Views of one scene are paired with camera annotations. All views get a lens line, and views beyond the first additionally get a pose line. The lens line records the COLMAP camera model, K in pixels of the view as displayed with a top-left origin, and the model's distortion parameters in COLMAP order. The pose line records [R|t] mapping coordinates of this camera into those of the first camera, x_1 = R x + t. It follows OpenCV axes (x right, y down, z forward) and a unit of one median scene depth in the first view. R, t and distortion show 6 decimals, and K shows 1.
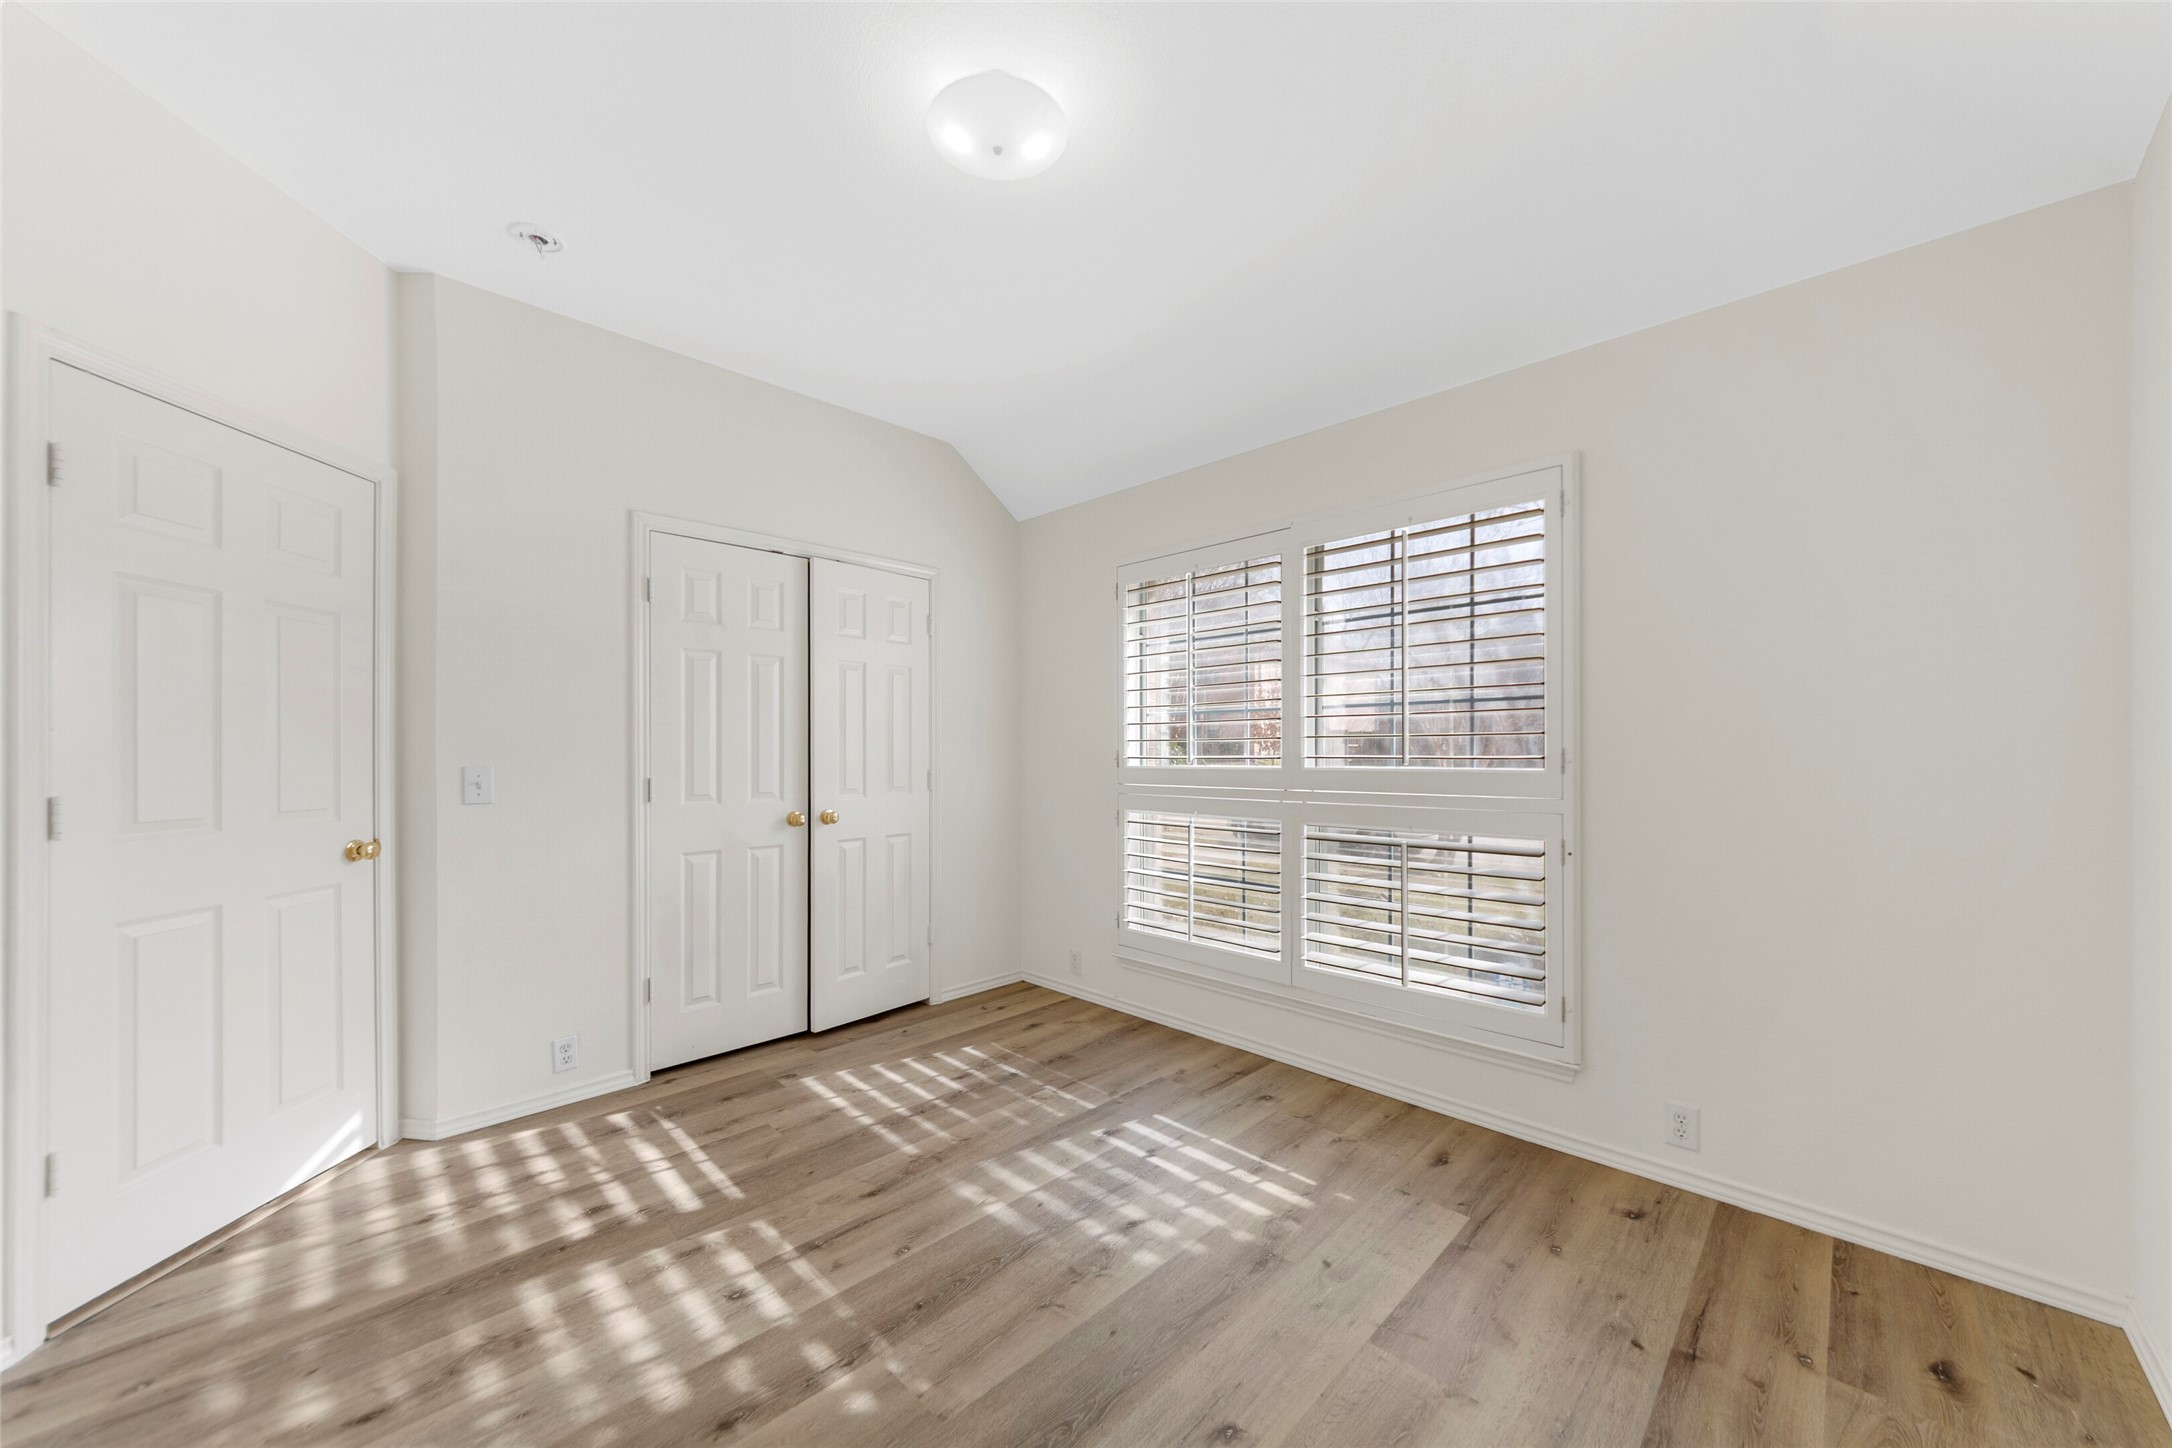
lens RADIAL K [[778.1, 0, 1097.5], [0, 778.1, 735.3], [0, 0, 1]] dist [0.001068, -0.000141]
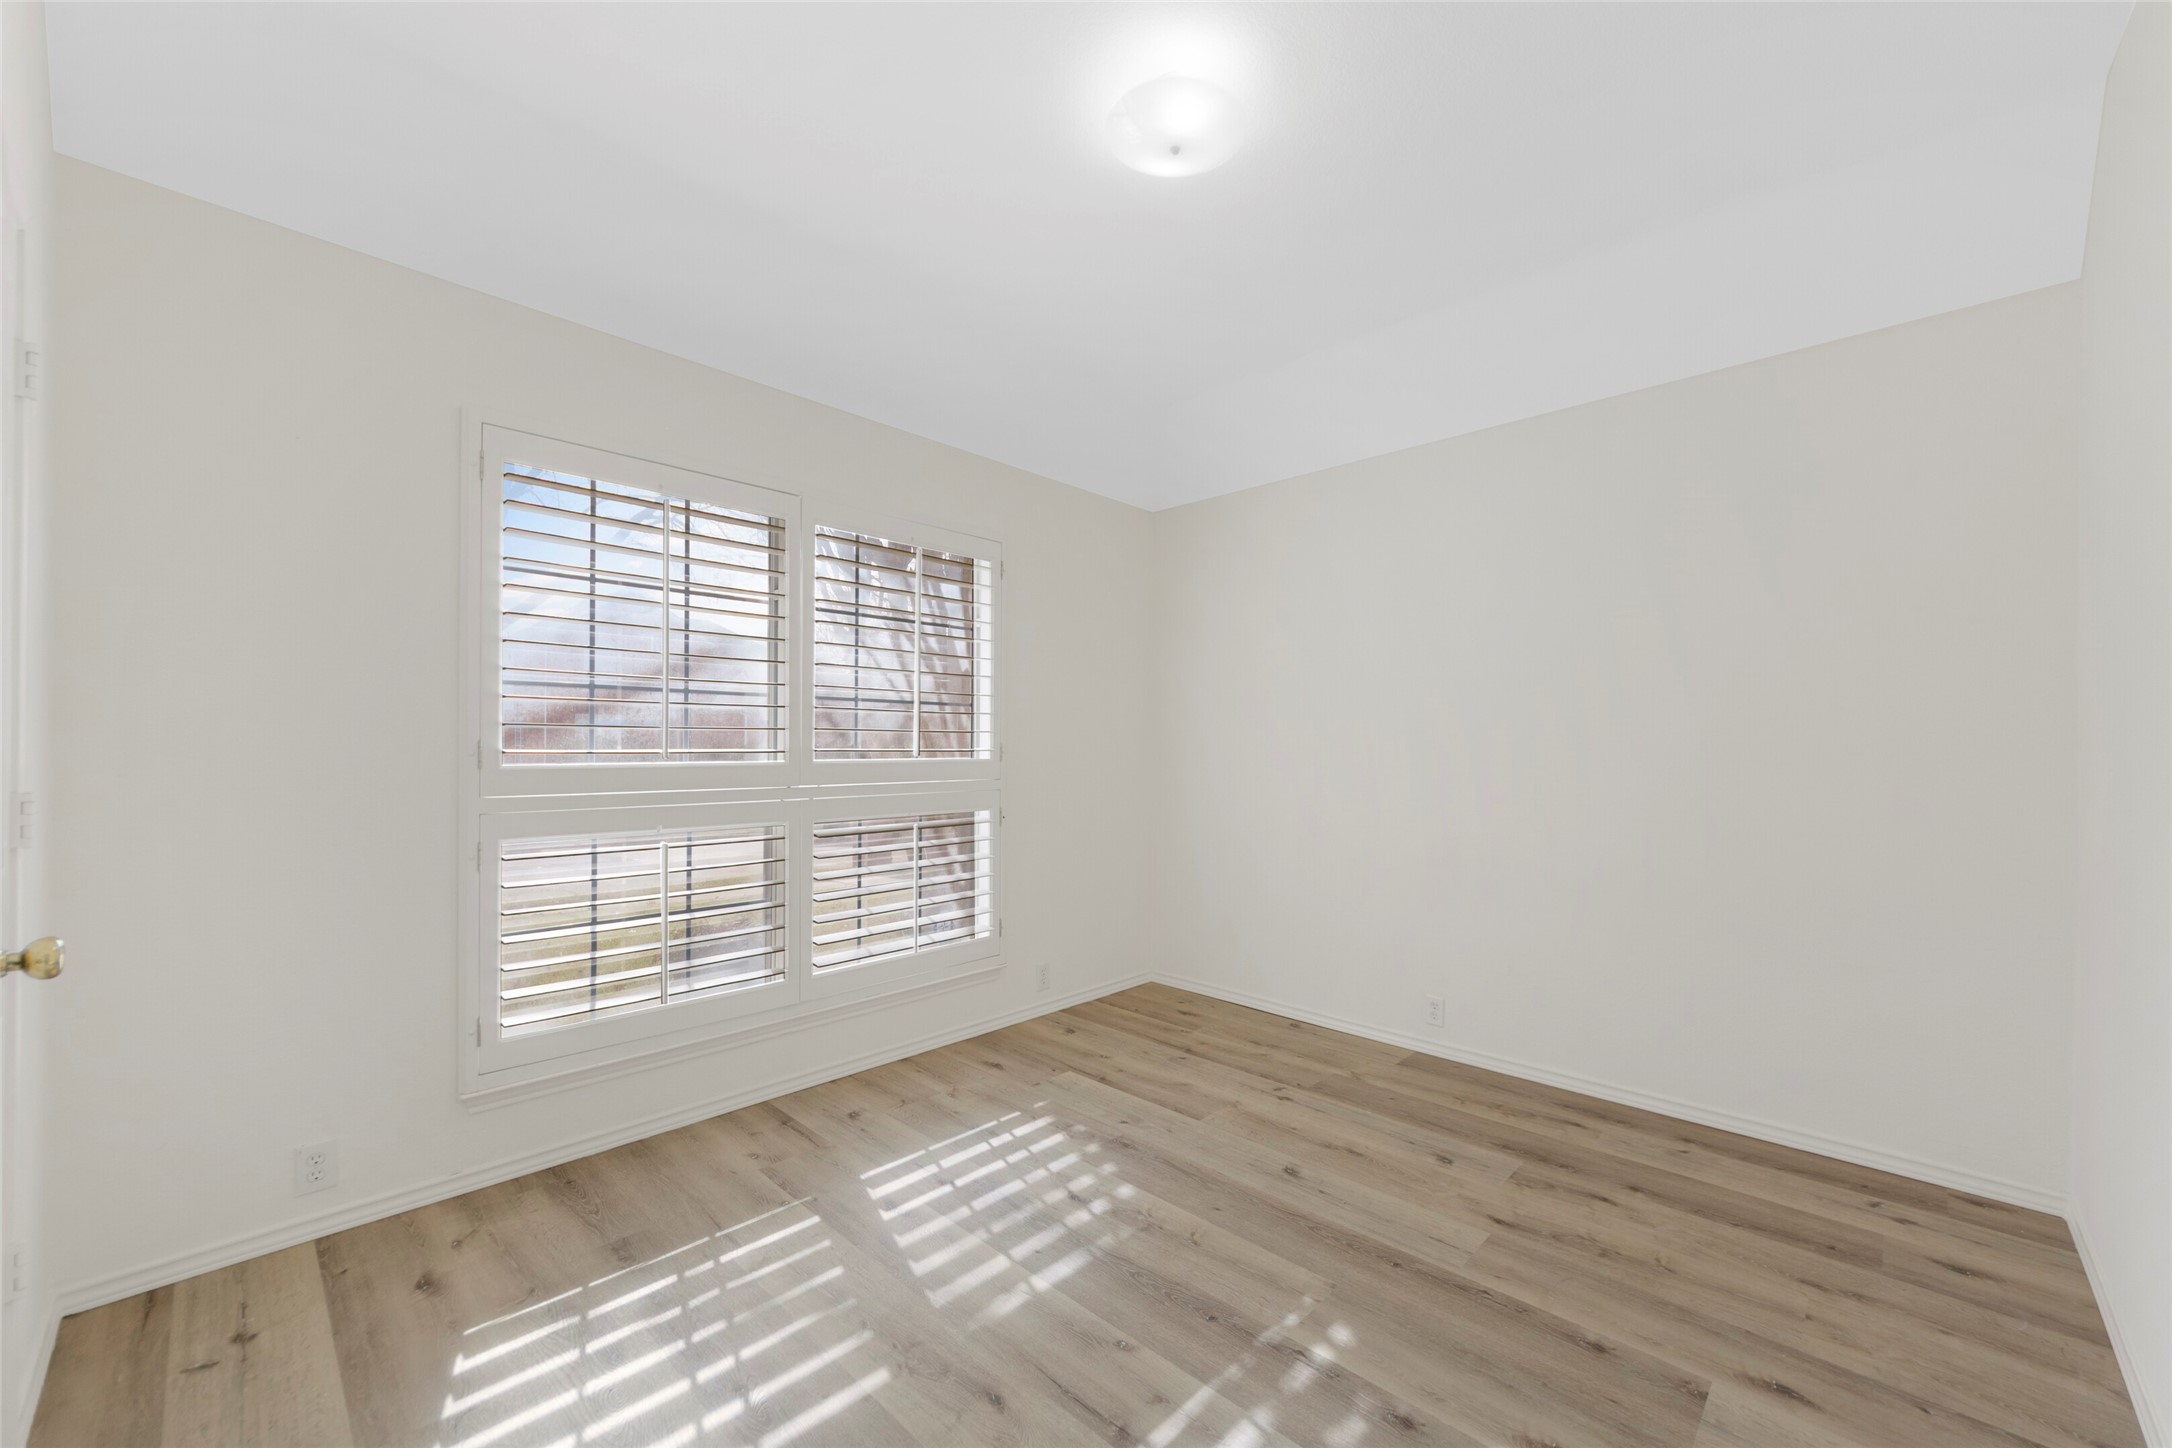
lens RADIAL K [[825.5, 0, 1096.9], [0, 825.5, 742.0], [0, 0, 1]] dist [0.015419, -0.008824]
pose [[0.009587, 0.005782, 0.999937, -0.903056], [-0.020057, 0.999783, -0.005589, 0.020039], [-0.999753, -0.020002, 0.009701, 0.819811]]
